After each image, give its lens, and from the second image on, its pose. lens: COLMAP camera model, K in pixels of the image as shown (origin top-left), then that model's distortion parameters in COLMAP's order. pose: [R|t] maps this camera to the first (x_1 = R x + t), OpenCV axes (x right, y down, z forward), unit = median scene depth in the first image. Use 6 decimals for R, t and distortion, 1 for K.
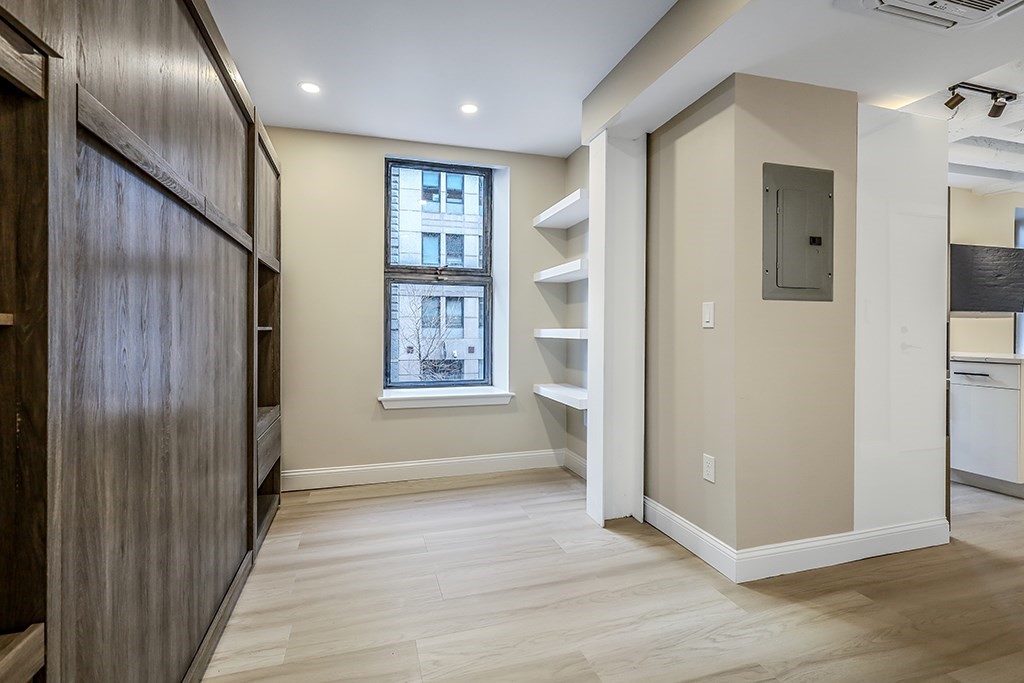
lens RADIAL K [[479.1, 0, 505.9], [0, 479.1, 334.7], [0, 0, 1]] dist [0.005318, 0.001110]
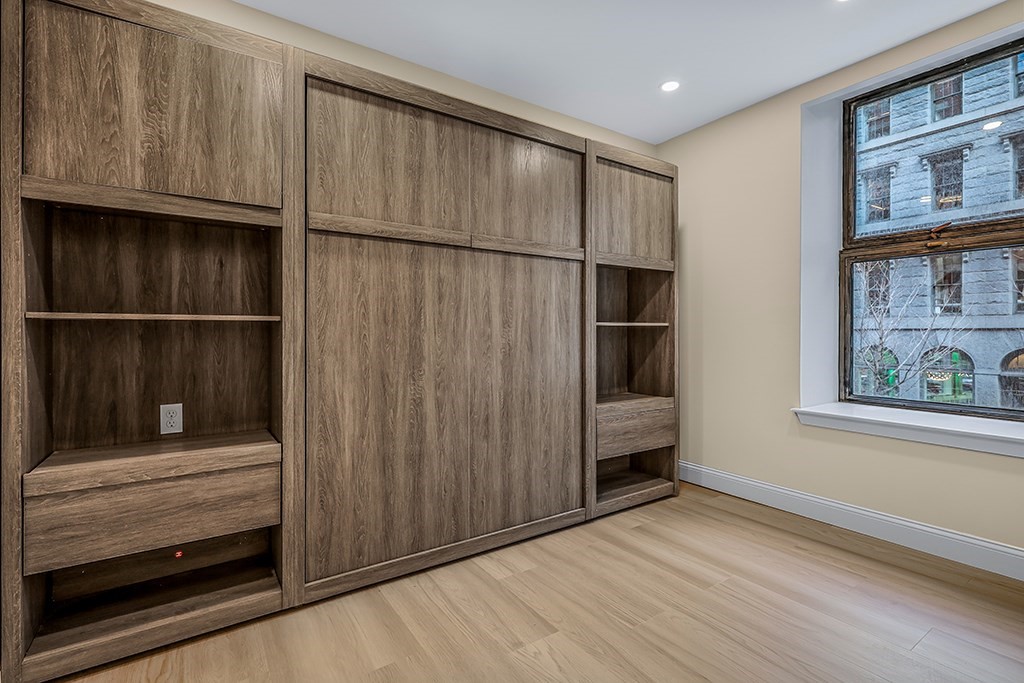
lens RADIAL K [[479.1, 0, 510.2], [0, 479.1, 334.3], [0, 0, 1]] dist [0.005318, 0.001110]
pose [[0.306222, 0.001616, -0.951959, 0.400813], [-0.005953, 0.999982, -0.000217, 0.010280], [0.951942, 0.005733, 0.306226, 0.325368]]
